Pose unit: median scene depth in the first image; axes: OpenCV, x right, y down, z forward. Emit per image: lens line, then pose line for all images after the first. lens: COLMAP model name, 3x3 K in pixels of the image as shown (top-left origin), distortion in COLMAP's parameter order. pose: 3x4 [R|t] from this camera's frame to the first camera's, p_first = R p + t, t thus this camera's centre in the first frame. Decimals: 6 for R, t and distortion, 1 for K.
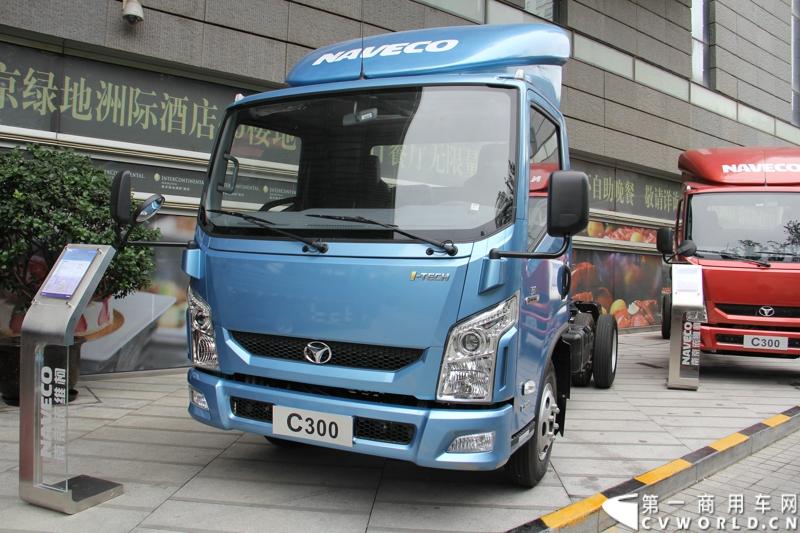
lens RADIAL K [[669.9, 0, 402.0], [0, 669.9, 245.8], [0, 0, 1]] dist [-0.179590, 0.139763]
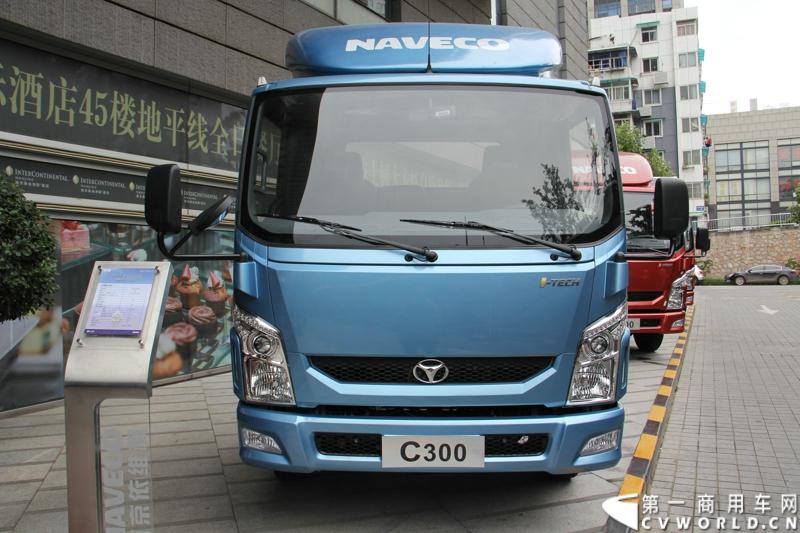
lens RADIAL K [[669.9, 0, 401.4], [0, 669.9, 249.1], [0, 0, 1]] dist [-0.179590, 0.139763]
pose [[0.918890, -0.026565, 0.393618, -0.515508], [0.021776, 0.999625, 0.016628, -0.022591], [-0.393912, -0.006708, 0.919124, 0.178916]]
